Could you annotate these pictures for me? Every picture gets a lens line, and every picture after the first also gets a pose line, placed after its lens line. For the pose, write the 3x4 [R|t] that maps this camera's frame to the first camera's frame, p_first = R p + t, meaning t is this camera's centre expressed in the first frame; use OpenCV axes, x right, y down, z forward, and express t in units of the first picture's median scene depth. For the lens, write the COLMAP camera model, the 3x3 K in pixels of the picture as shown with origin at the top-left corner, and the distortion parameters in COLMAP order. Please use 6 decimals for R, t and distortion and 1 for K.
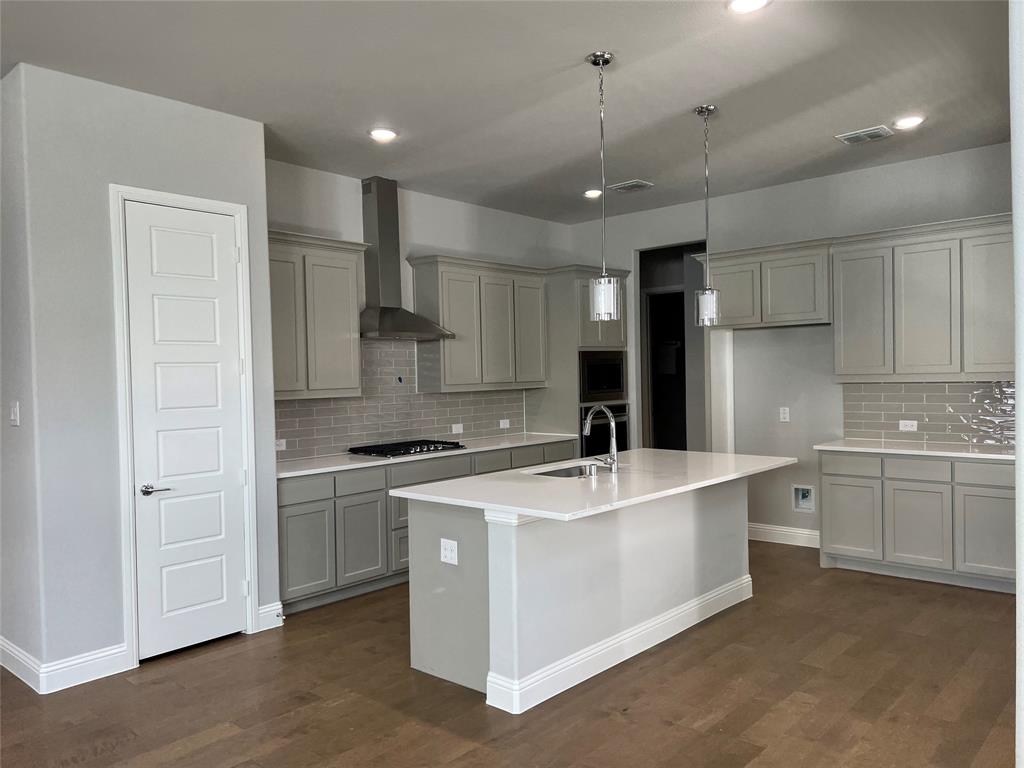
lens RADIAL K [[767.5, 0, 517.3], [0, 767.5, 390.2], [0, 0, 1]] dist [0.005020, -0.001257]
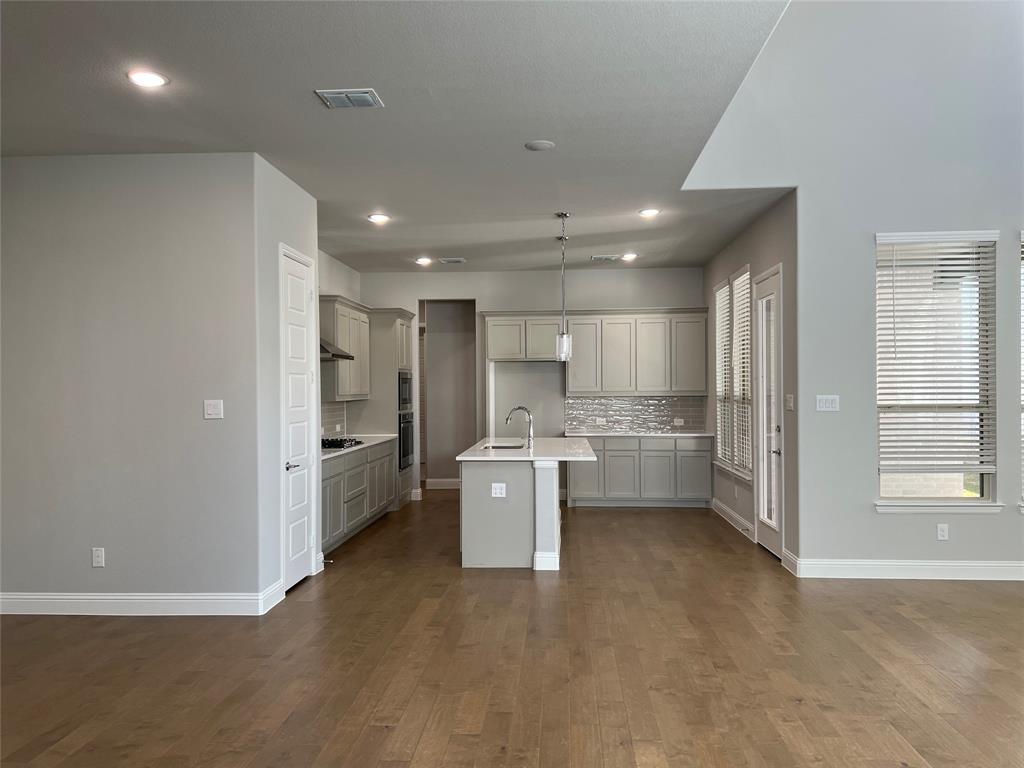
lens RADIAL K [[767.5, 0, 517.3], [0, 767.5, 390.2], [0, 0, 1]] dist [0.005020, -0.001257]
pose [[0.772420, 0.017183, 0.634880, -0.912063], [0.003666, 0.999497, -0.031511, 0.035769], [-0.635102, 0.026668, 0.771968, -0.268095]]
